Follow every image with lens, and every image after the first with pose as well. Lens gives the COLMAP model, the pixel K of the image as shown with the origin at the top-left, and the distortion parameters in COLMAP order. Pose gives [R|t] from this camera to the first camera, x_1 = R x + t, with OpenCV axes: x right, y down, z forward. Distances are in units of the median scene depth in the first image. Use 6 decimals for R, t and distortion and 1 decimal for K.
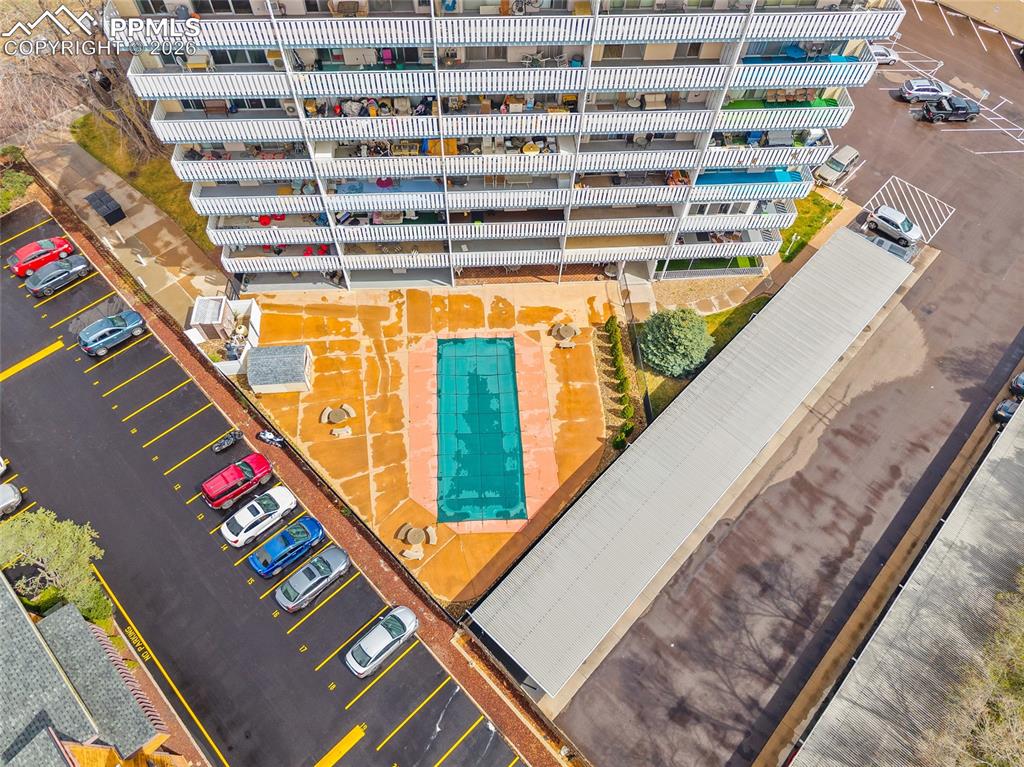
lens RADIAL K [[669.8, 0, 517.1], [0, 669.8, 384.8], [0, 0, 1]] dist [0.050358, -0.055701]
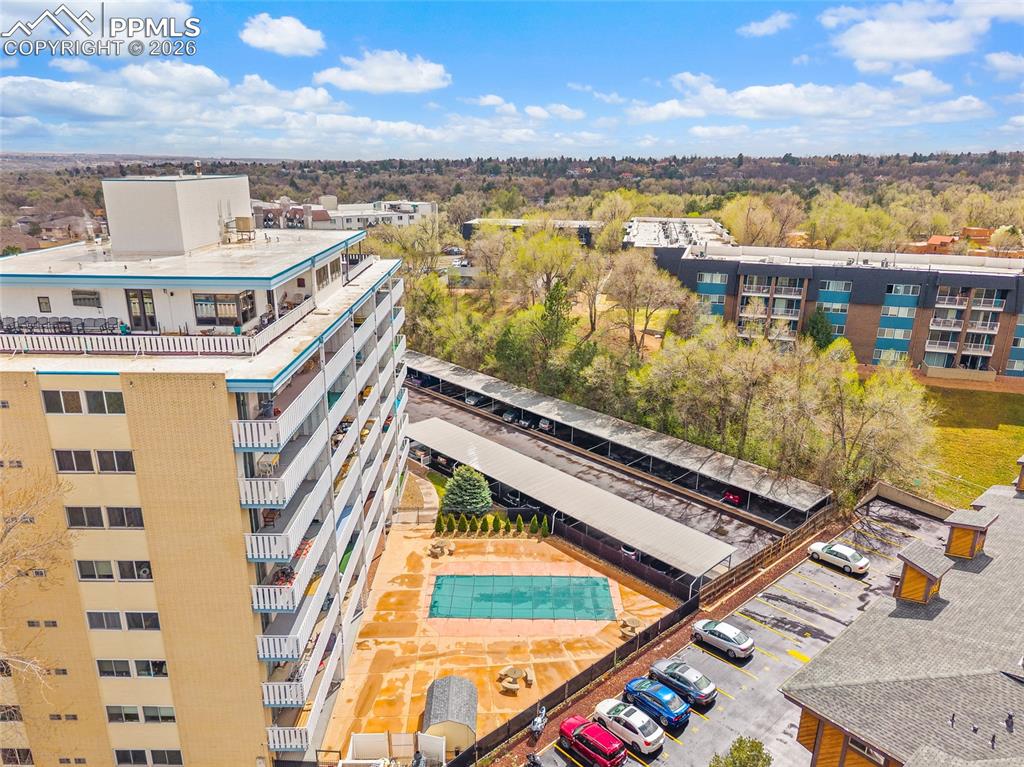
lens RADIAL K [[702.5, 0, 507.0], [0, 702.5, 385.0], [0, 0, 1]] dist [0.048889, -0.066999]
pose [[0.065894, -0.330484, 0.941509, -1.062231], [0.857656, 0.501008, 0.115836, -0.281872], [-0.509985, 0.799857, 0.316455, 0.342870]]
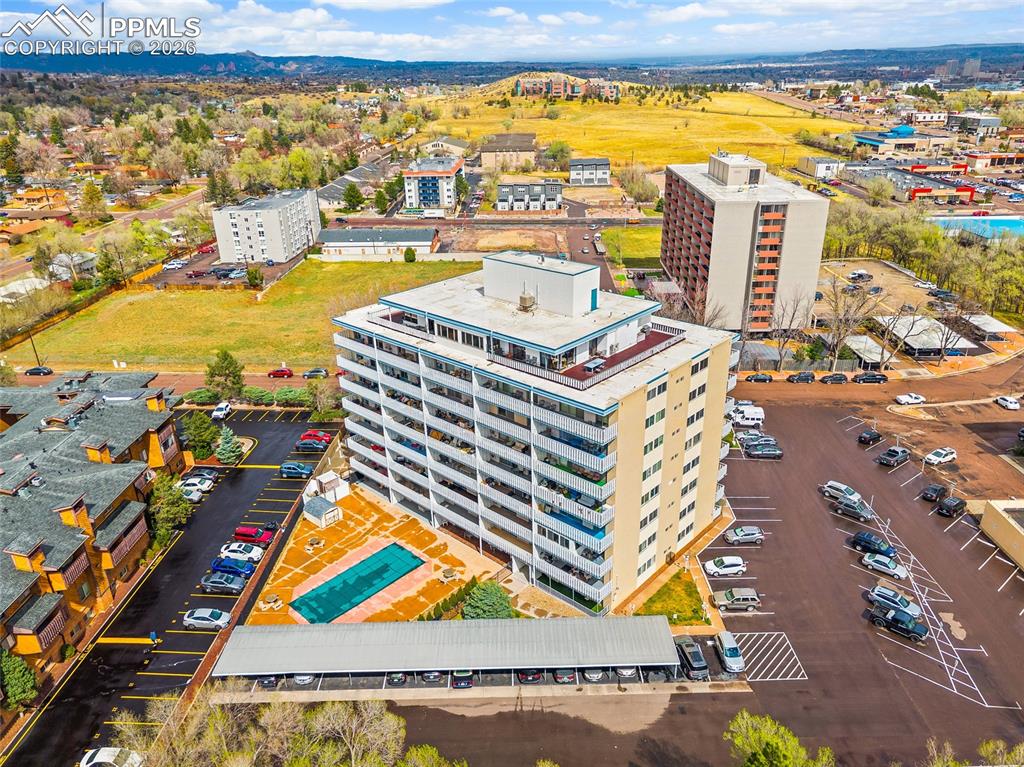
lens RADIAL K [[720.1, 0, 521.7], [0, 720.1, 383.0], [0, 0, 1]] dist [0.022886, -0.002939]
pose [[0.697034, 0.245805, -0.673590, 1.220142], [-0.599740, 0.714746, -0.359790, 0.102723], [0.393008, 0.654765, 0.645622, -0.244924]]
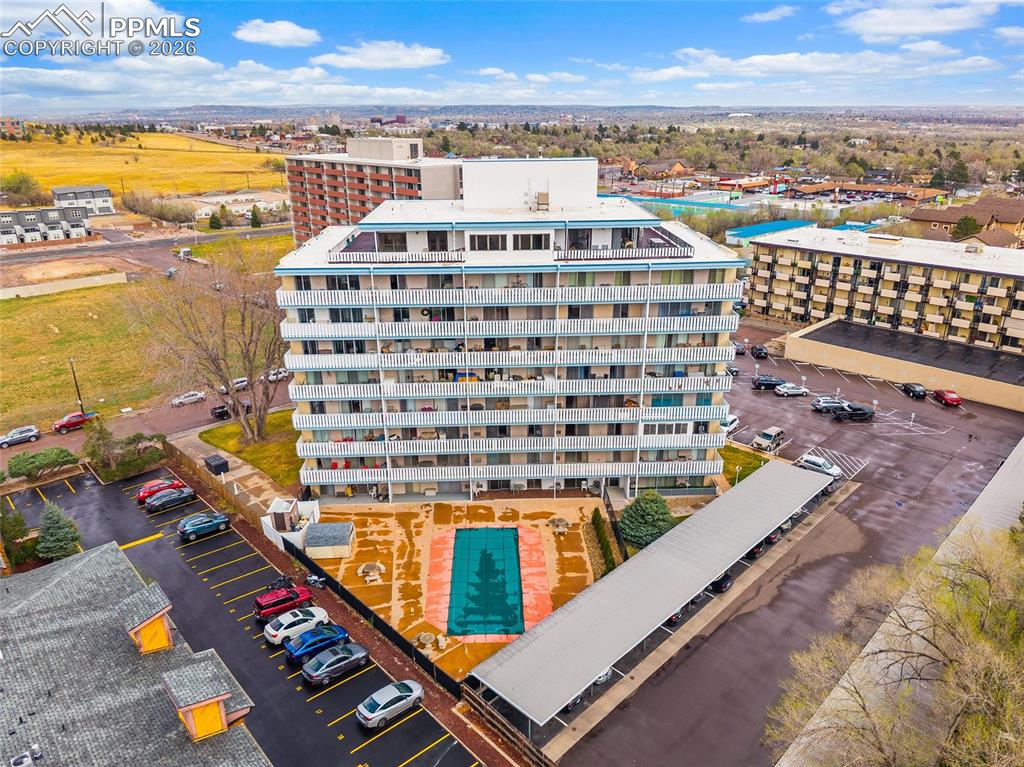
lens RADIAL K [[693.9, 0, 516.6], [0, 693.9, 385.6], [0, 0, 1]] dist [0.038331, -0.042668]
pose [[0.998967, -0.022644, -0.039393, 0.052890], [-0.007010, 0.779791, -0.626001, 0.563492], [0.044894, 0.625630, 0.778827, -0.173378]]
